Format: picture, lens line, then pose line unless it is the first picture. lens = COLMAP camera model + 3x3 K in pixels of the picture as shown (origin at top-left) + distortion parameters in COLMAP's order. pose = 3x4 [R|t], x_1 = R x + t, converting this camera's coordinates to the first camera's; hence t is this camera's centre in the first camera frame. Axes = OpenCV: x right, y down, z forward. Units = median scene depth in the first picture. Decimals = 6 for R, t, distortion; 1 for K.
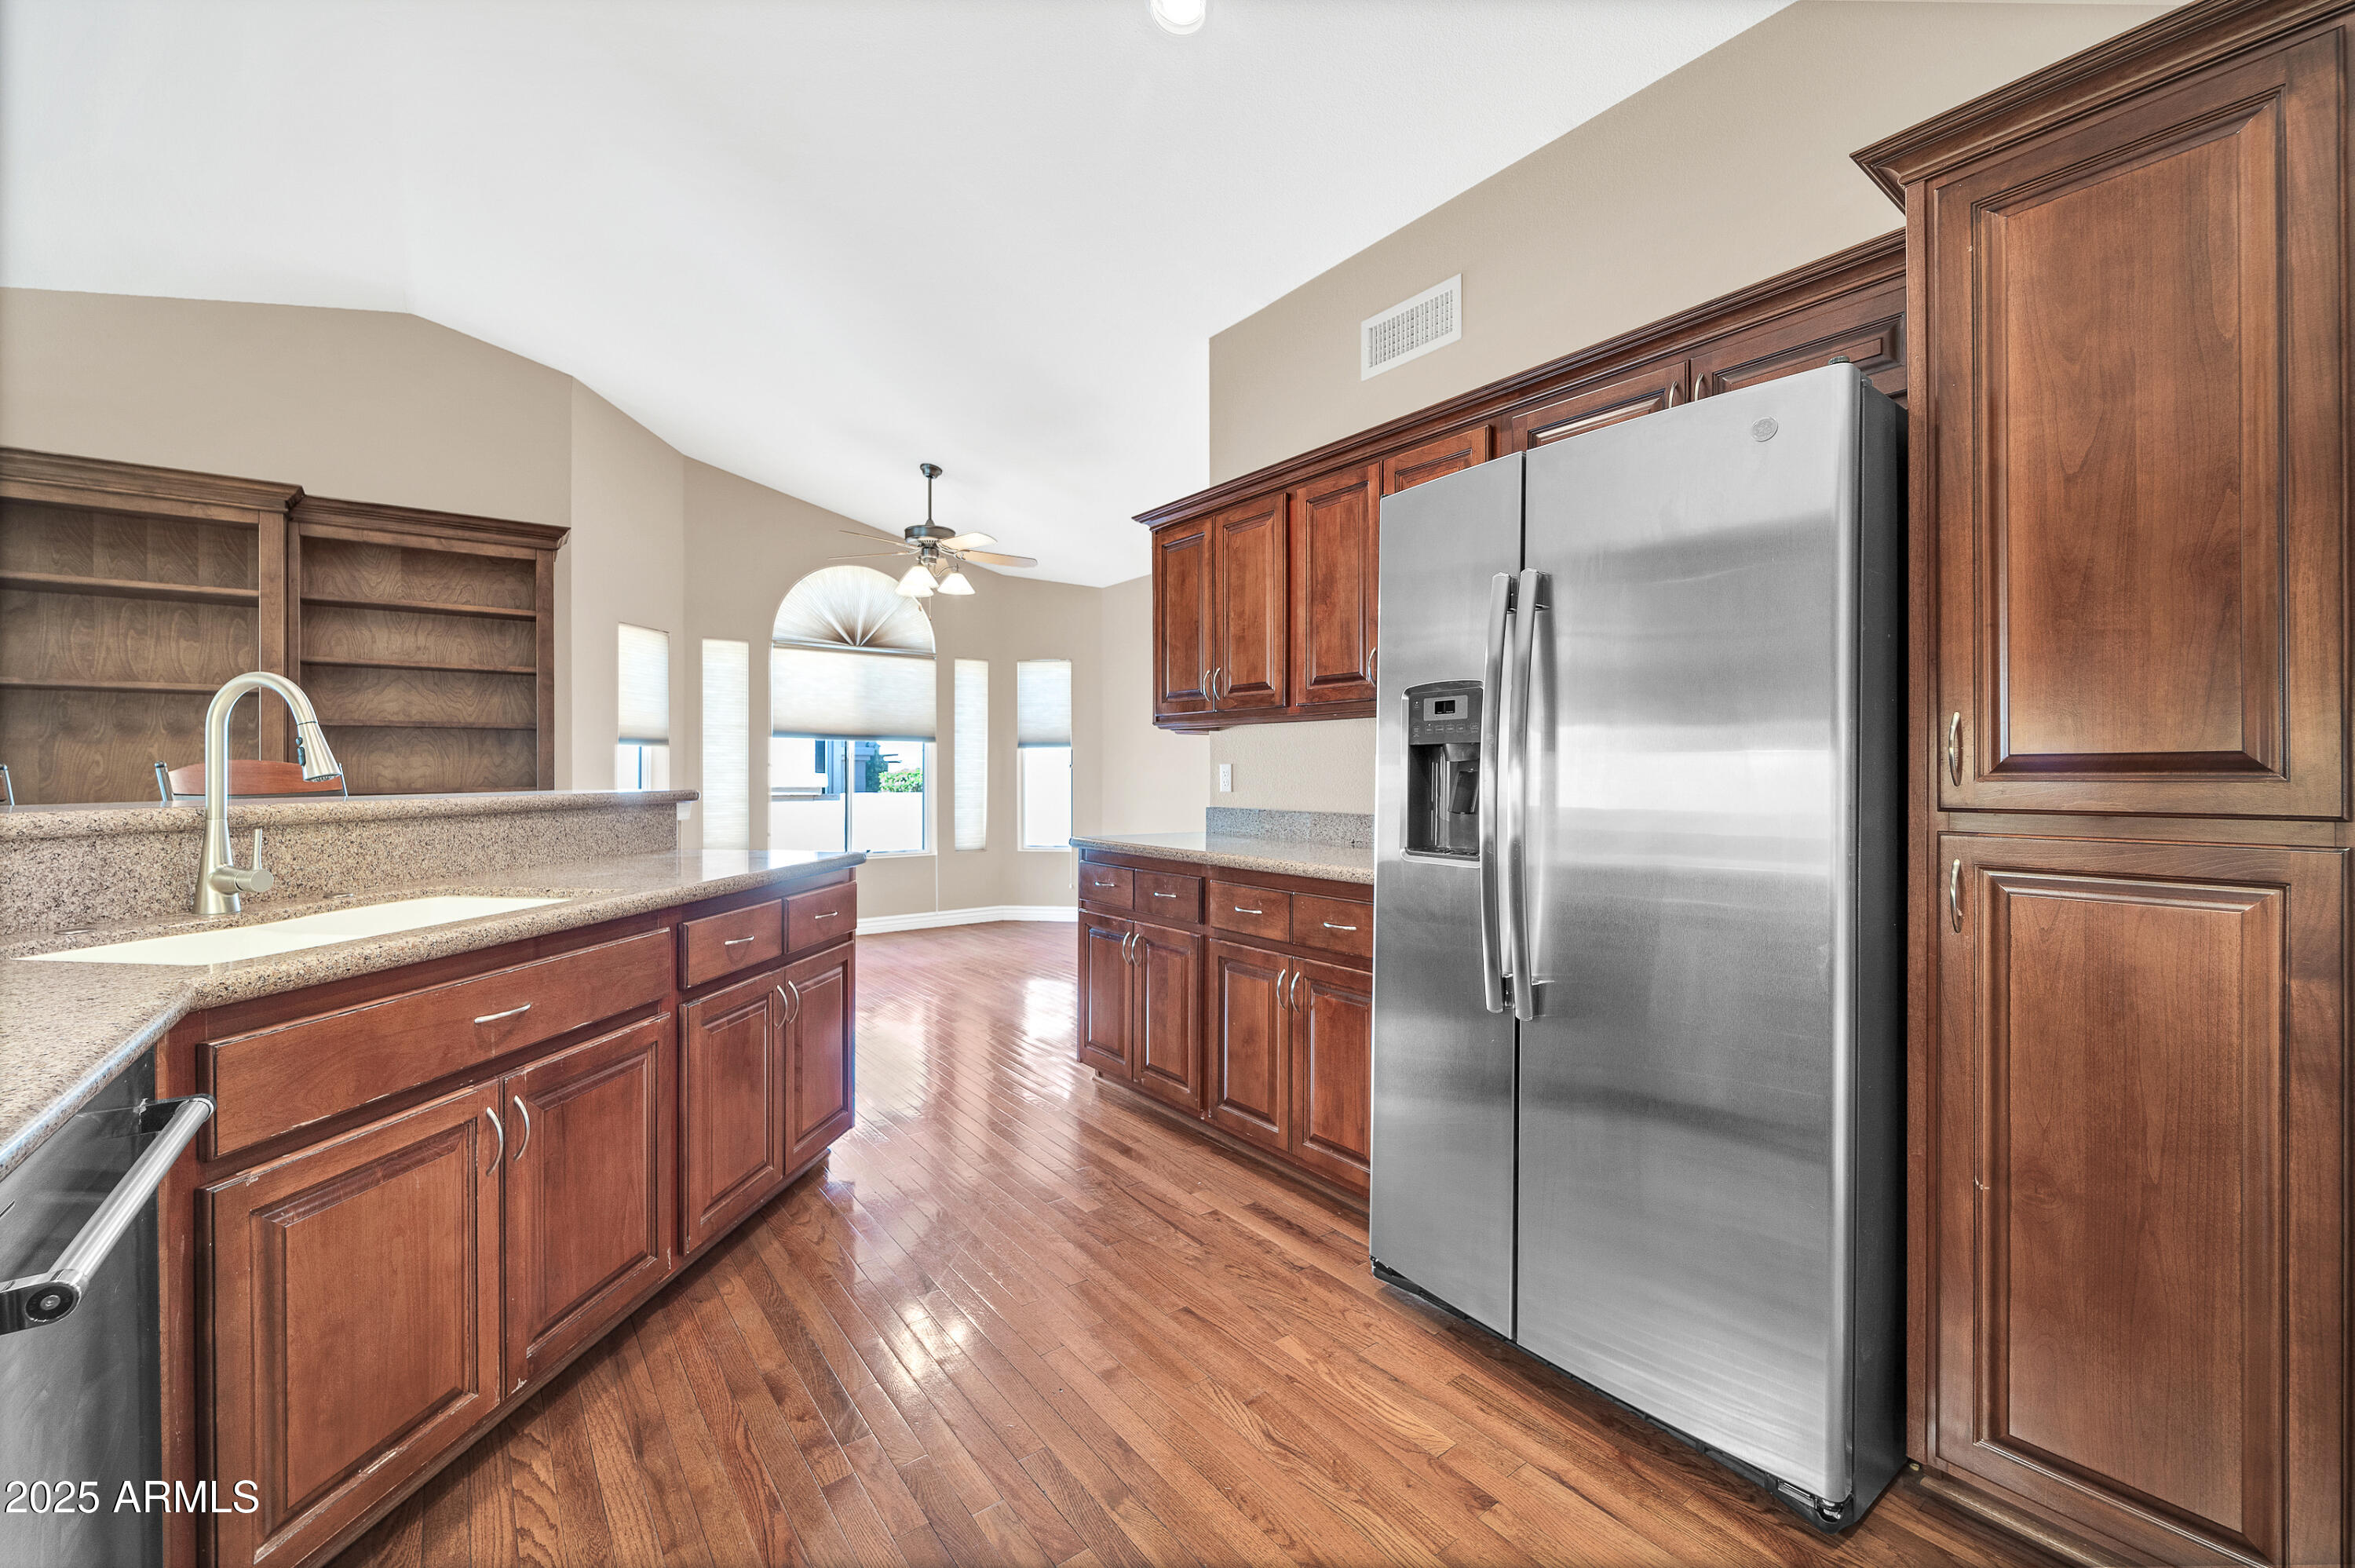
lens RADIAL K [[941.3, 0, 1168.4], [0, 941.3, 775.6], [0, 0, 1]] dist [0.001484, -0.001618]
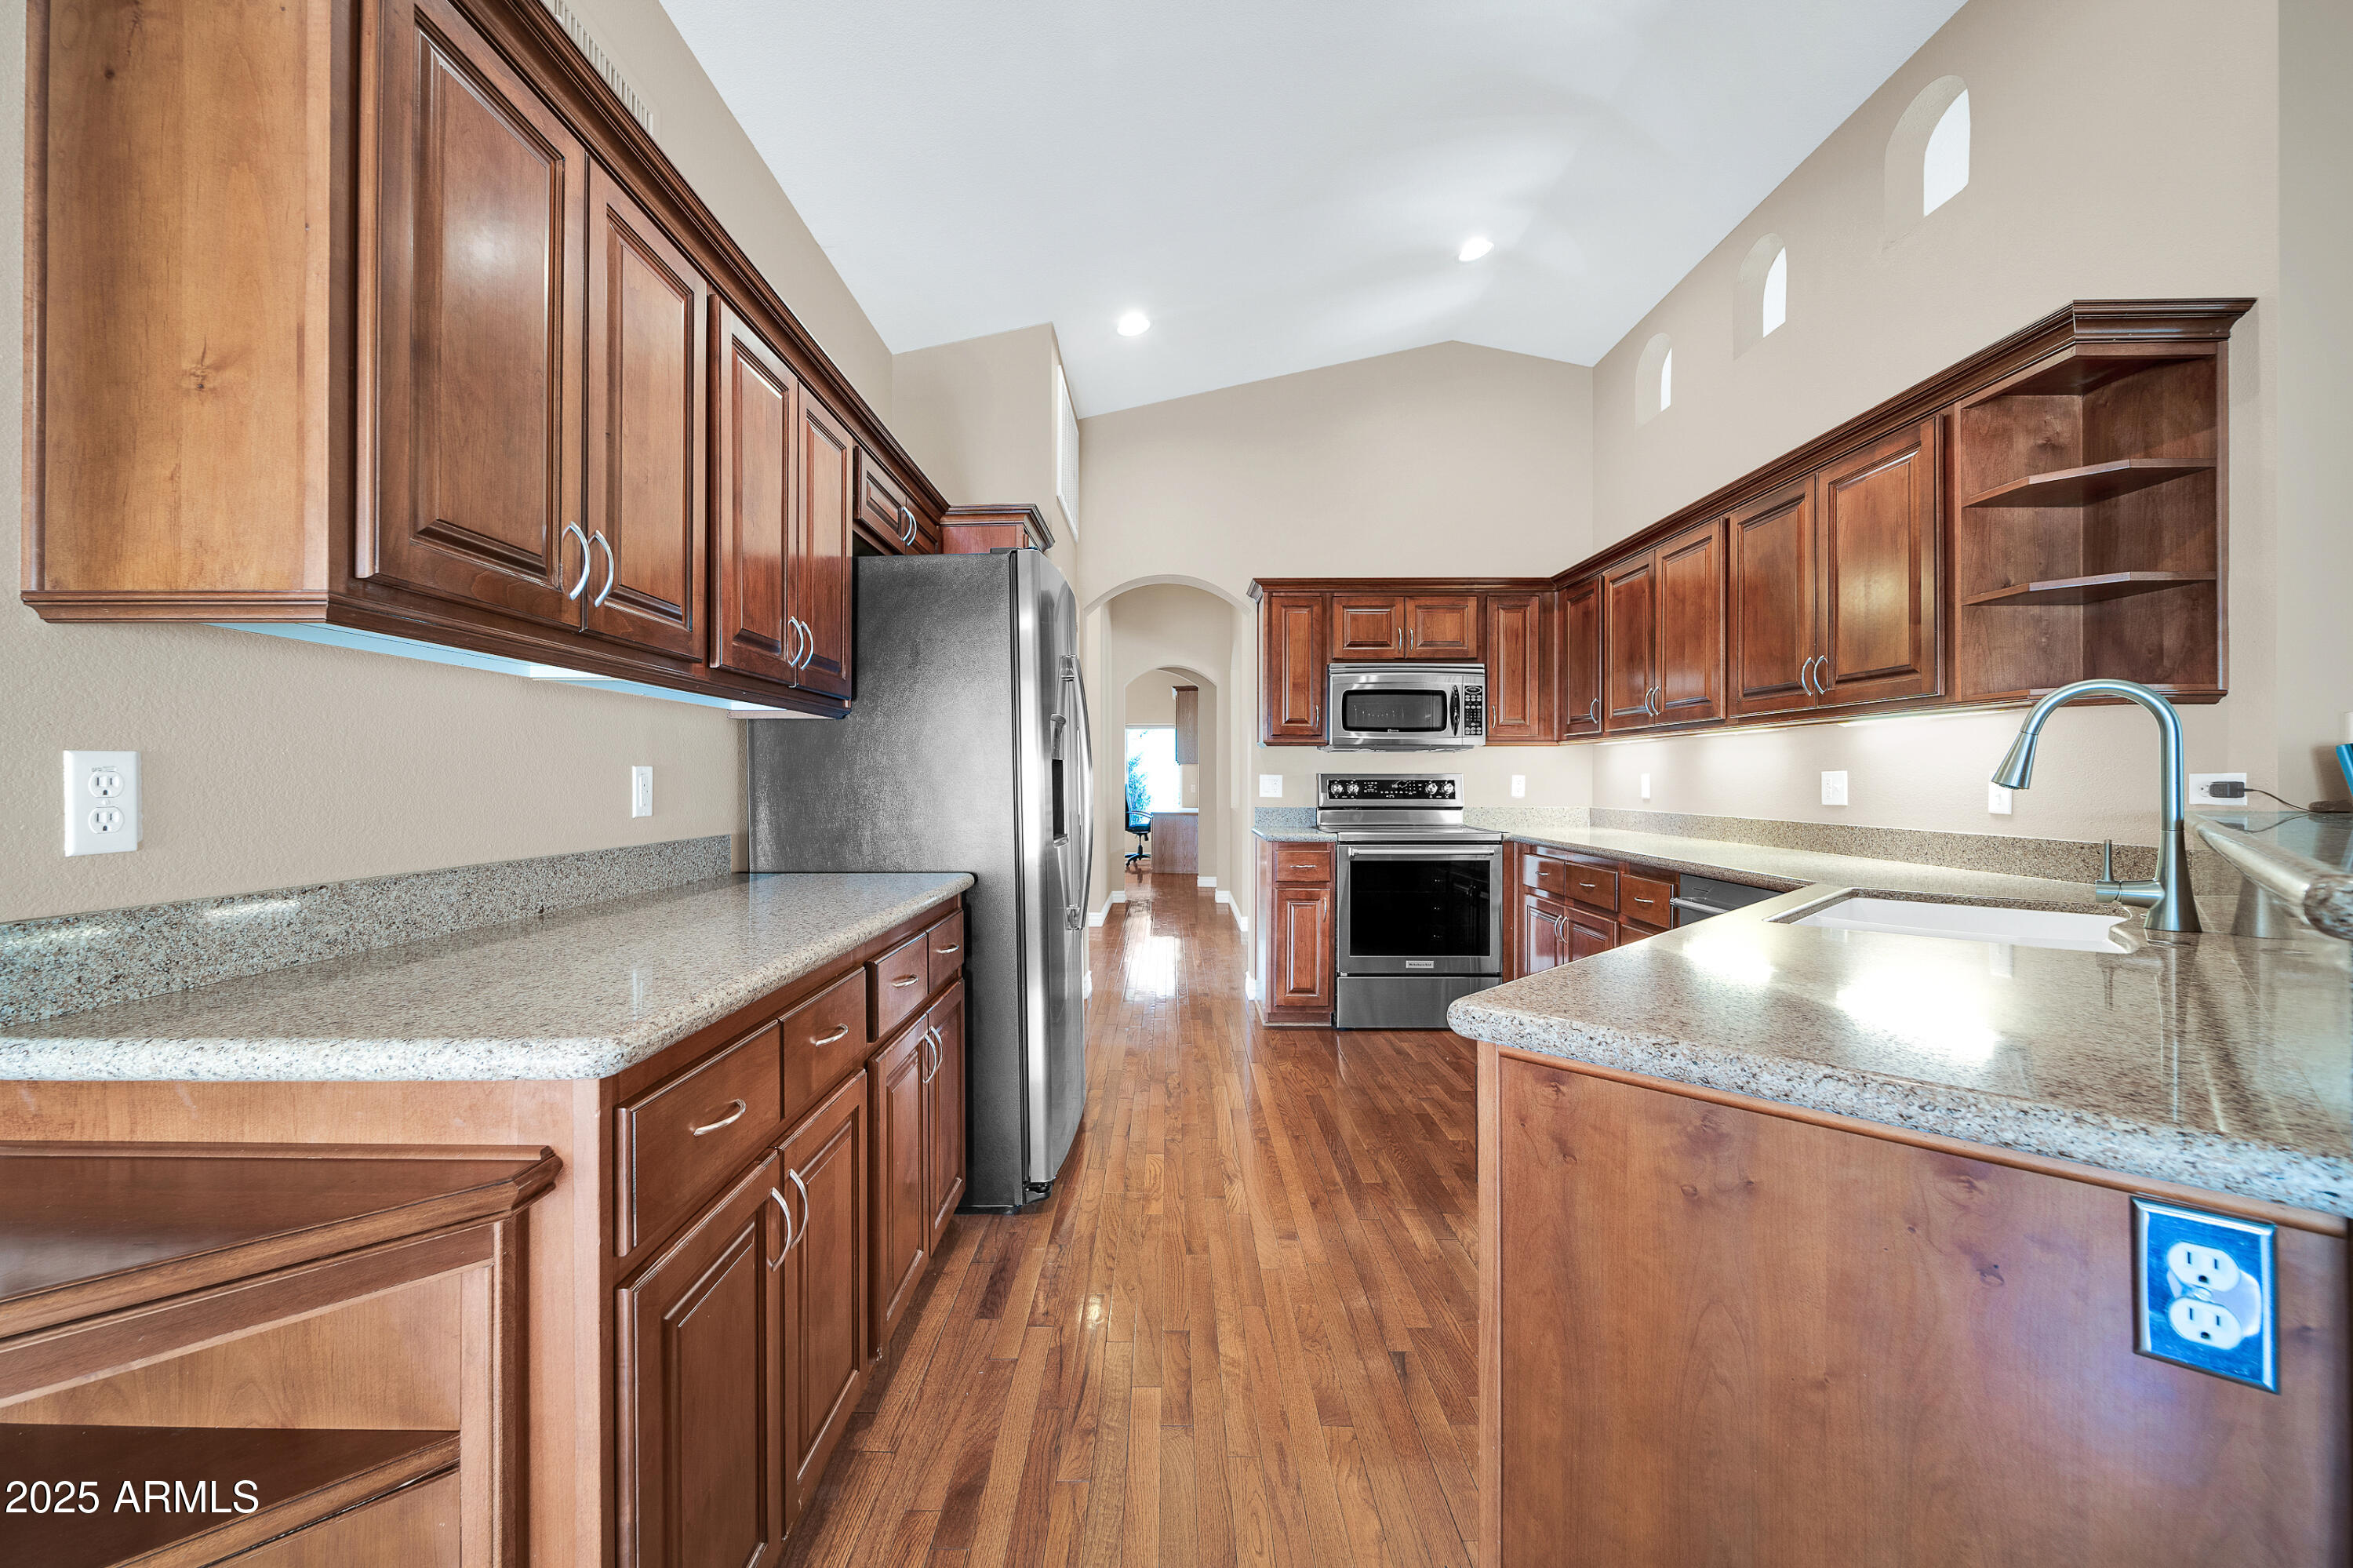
lens RADIAL K [[940.7, 0, 1153.5], [0, 940.7, 781.0], [0, 0, 1]] dist [0.001484, -0.001618]
pose [[-0.788894, -0.001399, 0.614527, -0.268999], [0.001577, 0.999990, 0.004301, -0.003189], [-0.614527, 0.004362, -0.788884, 0.801051]]
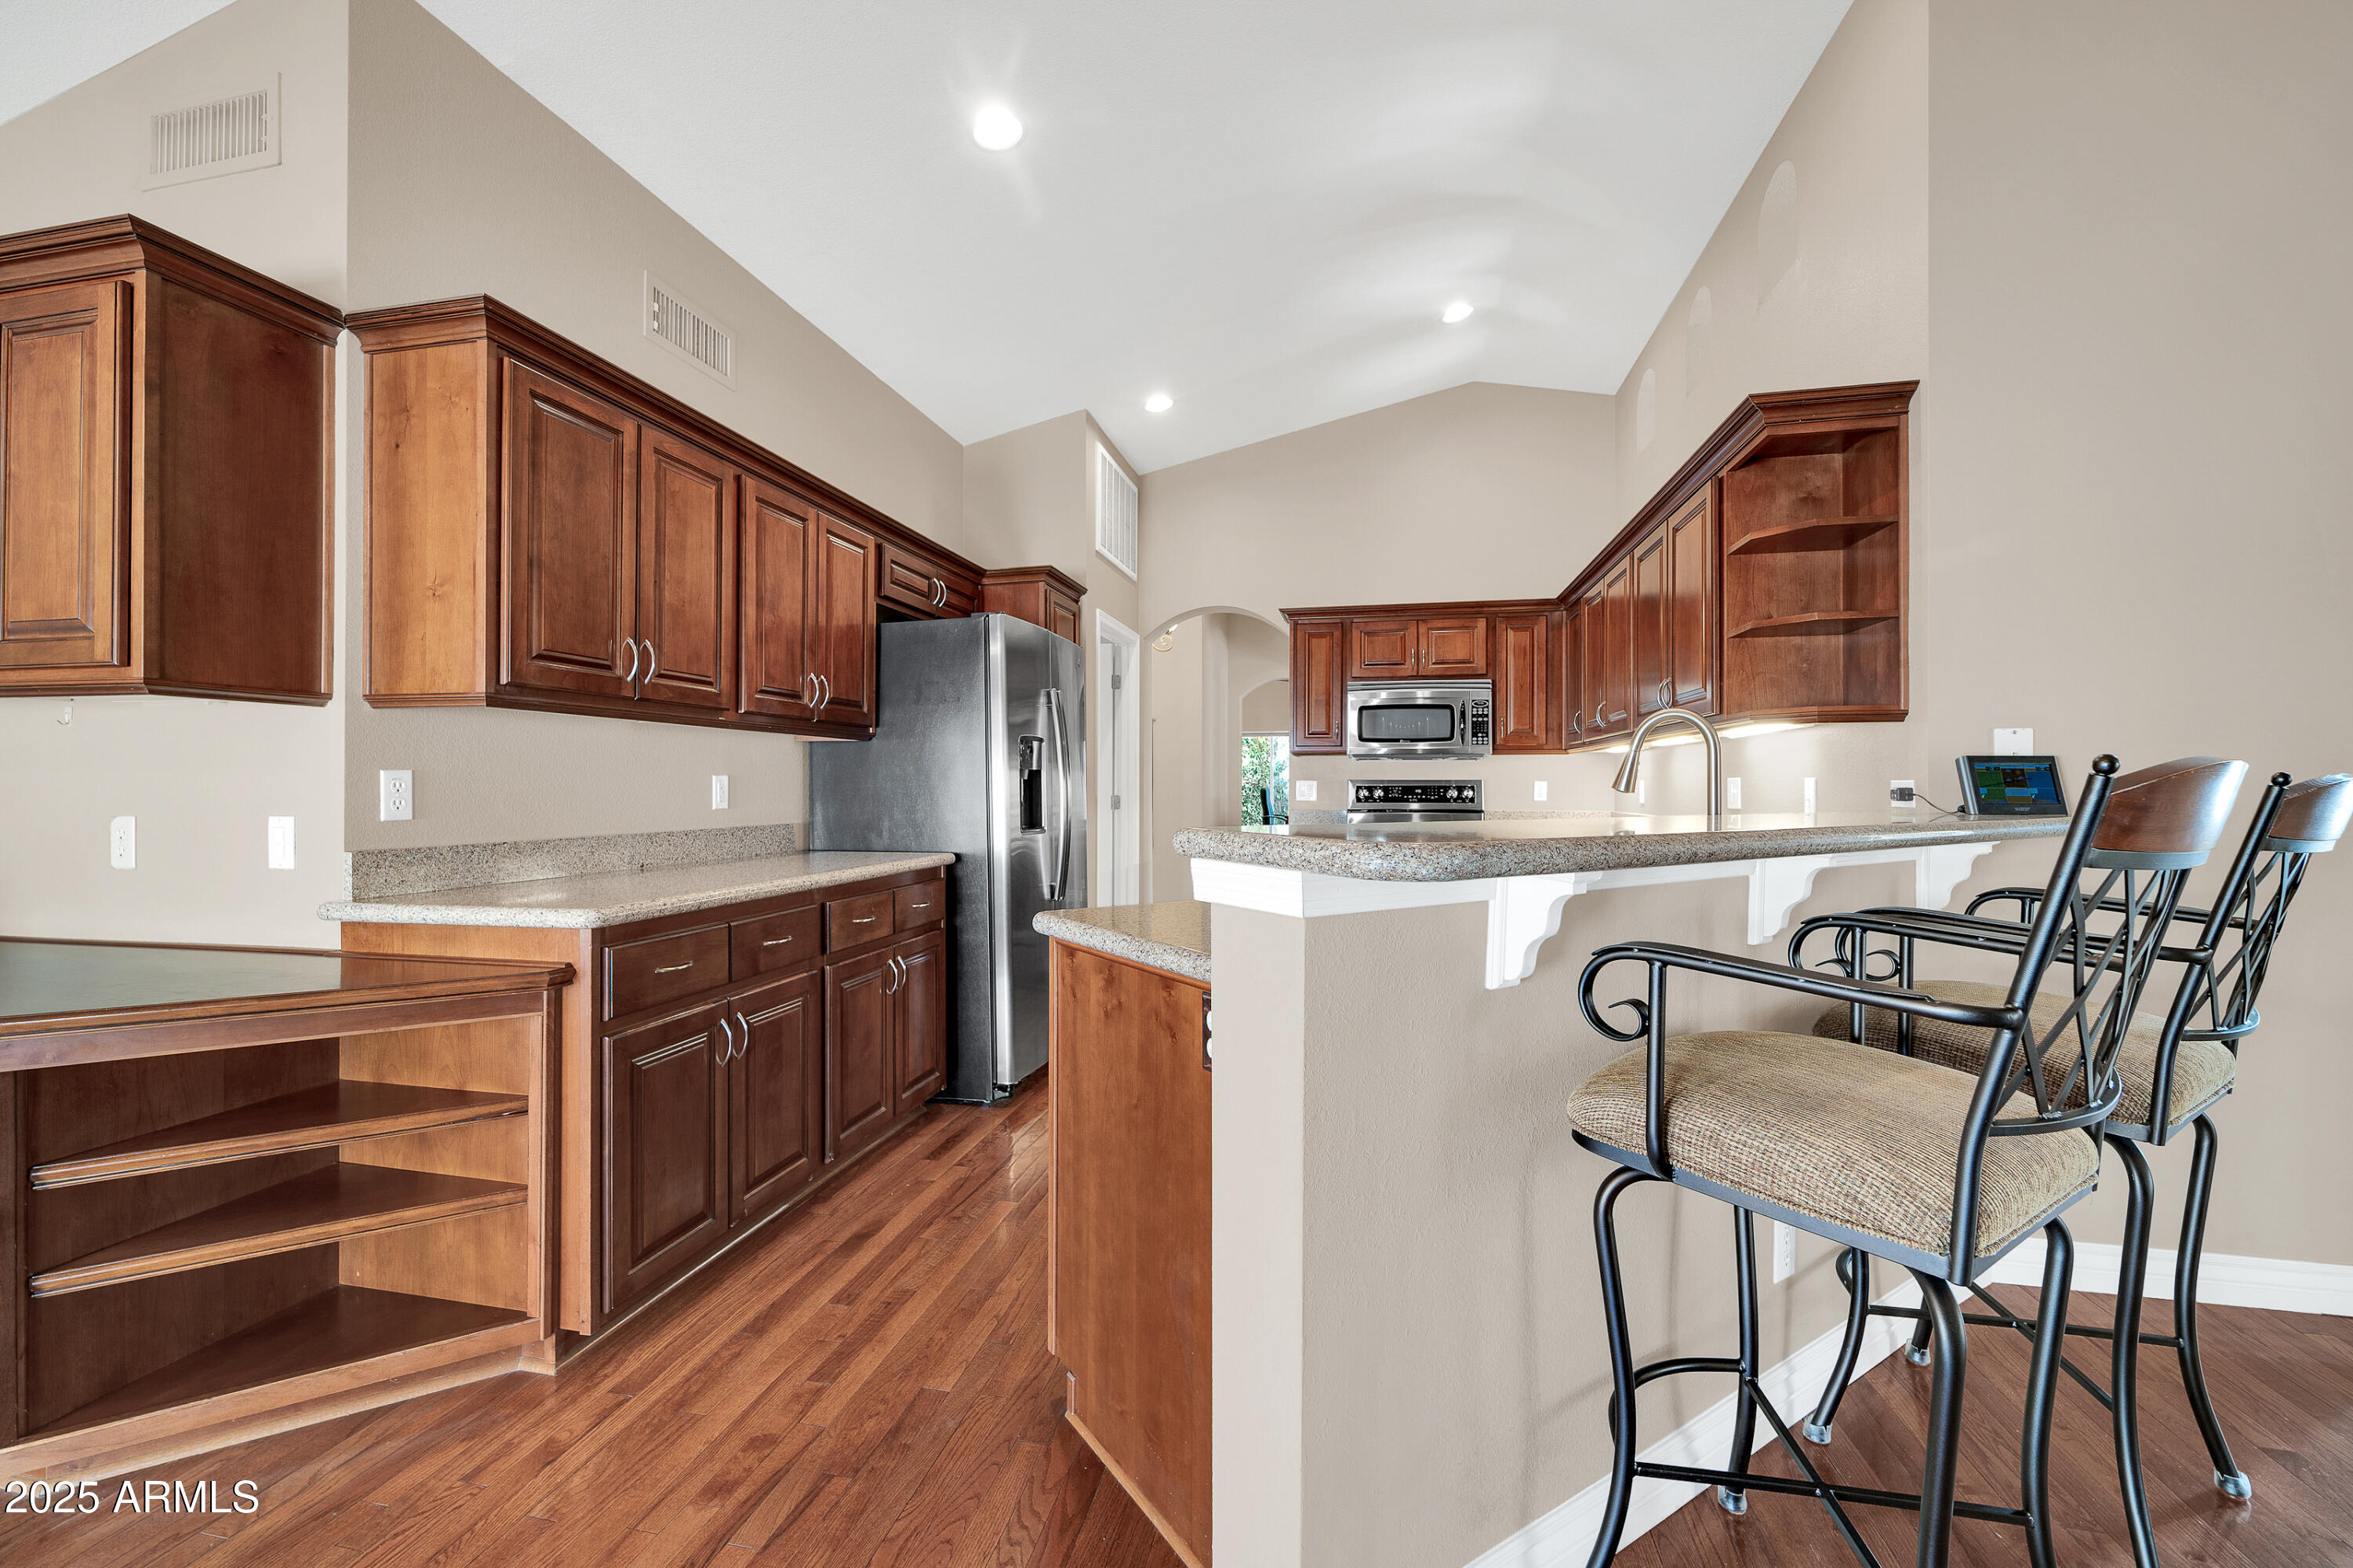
lens RADIAL K [[940.7, 0, 1173.4], [0, 940.7, 784.9], [0, 0, 1]] dist [0.001484, -0.001618]
pose [[-0.655214, -0.000796, 0.755443, -0.509331], [0.001302, 0.999997, 0.002183, -0.003095], [-0.755443, 0.002414, -0.655210, 0.793263]]
